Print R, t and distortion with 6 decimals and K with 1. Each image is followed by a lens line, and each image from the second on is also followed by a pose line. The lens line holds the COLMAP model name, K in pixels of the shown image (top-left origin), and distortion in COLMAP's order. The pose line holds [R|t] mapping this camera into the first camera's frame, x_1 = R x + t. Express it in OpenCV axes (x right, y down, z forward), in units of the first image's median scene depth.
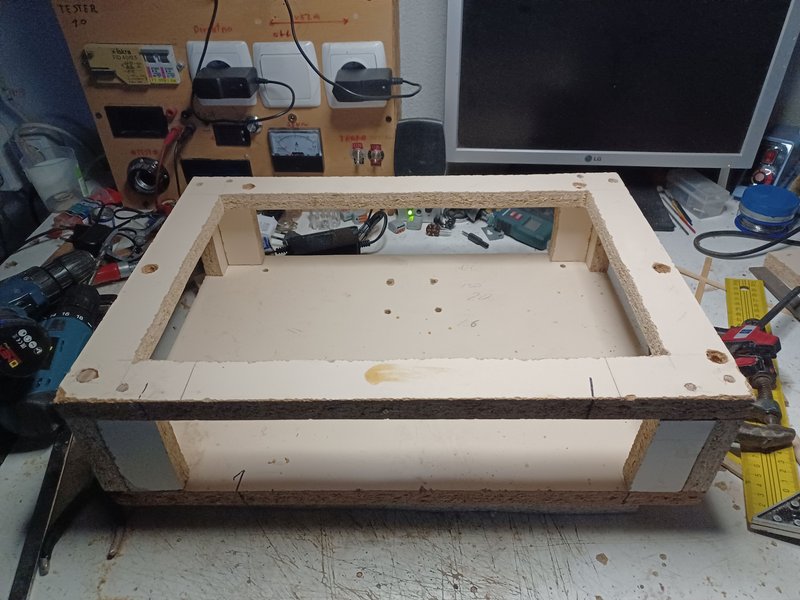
lens RADIAL K [[587.0, 0, 404.1], [0, 587.0, 300.1], [0, 0, 1]] dist [0.000524, 0.005702]
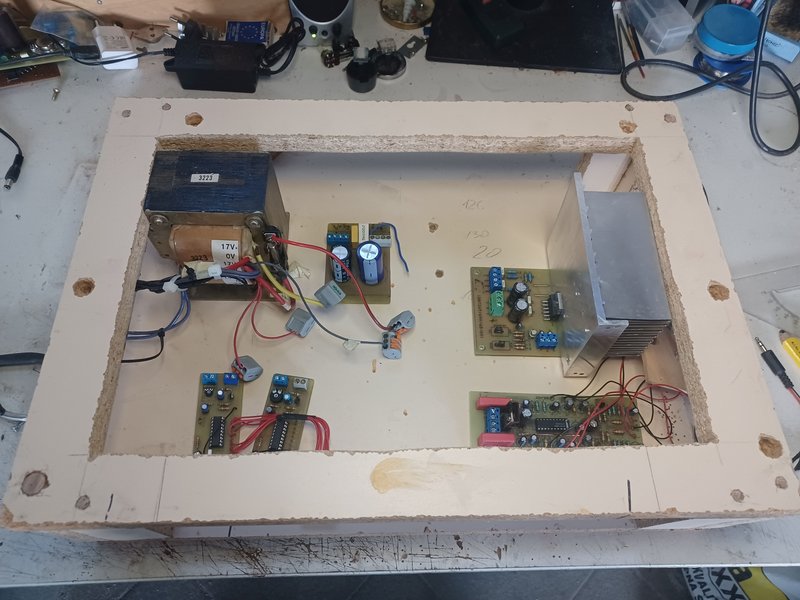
lens RADIAL K [[587.0, 0, 404.1], [0, 587.0, 300.1], [0, 0, 1]] dist [0.000524, 0.005702]
pose [[0.998345, -0.005052, 0.057291, -0.062903], [-0.018906, 0.911948, 0.409870, -0.445183], [-0.054318, -0.410275, 0.910343, 0.313330]]
